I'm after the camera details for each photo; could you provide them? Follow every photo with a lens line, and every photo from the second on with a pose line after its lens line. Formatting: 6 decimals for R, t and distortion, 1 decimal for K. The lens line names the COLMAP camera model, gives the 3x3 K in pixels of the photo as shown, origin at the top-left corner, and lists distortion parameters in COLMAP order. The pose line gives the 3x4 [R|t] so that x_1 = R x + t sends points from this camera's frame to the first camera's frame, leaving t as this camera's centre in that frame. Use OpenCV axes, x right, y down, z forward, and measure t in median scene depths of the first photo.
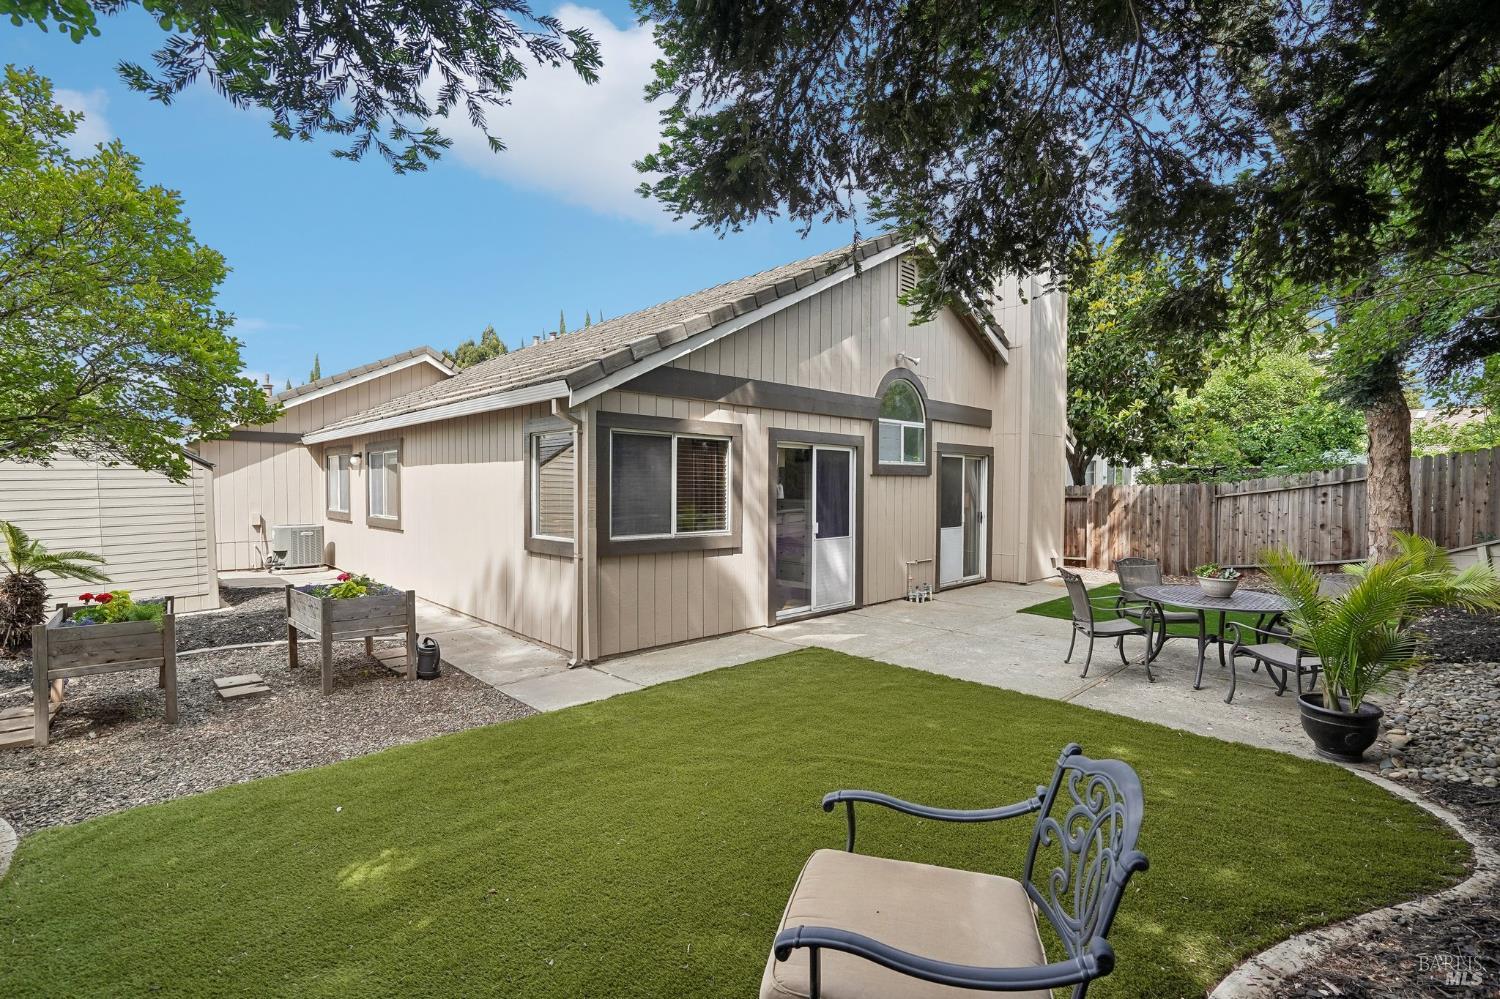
lens RADIAL K [[681.2, 0, 753.0], [0, 681.2, 496.4], [0, 0, 1]] dist [-0.004950, 0.002612]
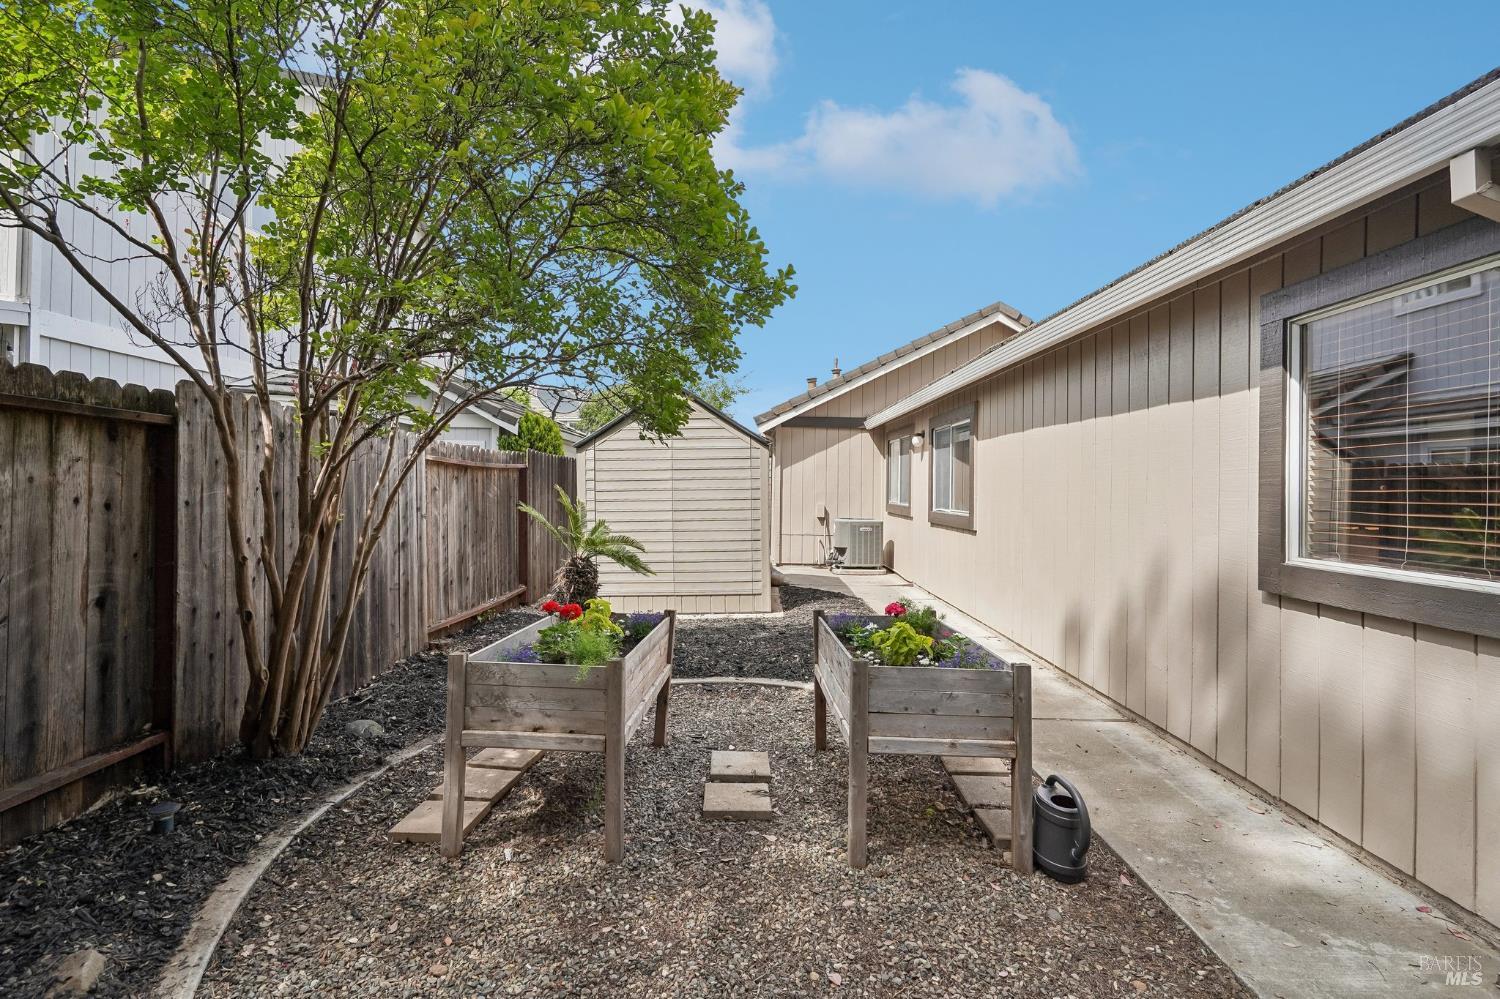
lens RADIAL K [[681.2, 0, 750.4], [0, 681.2, 490.8], [0, 0, 1]] dist [-0.004950, 0.002612]
pose [[0.719385, 0.011183, -0.694522, -0.190328], [-0.021944, 0.999737, -0.006632, 0.017544], [0.694265, 0.020012, 0.719441, 0.325024]]
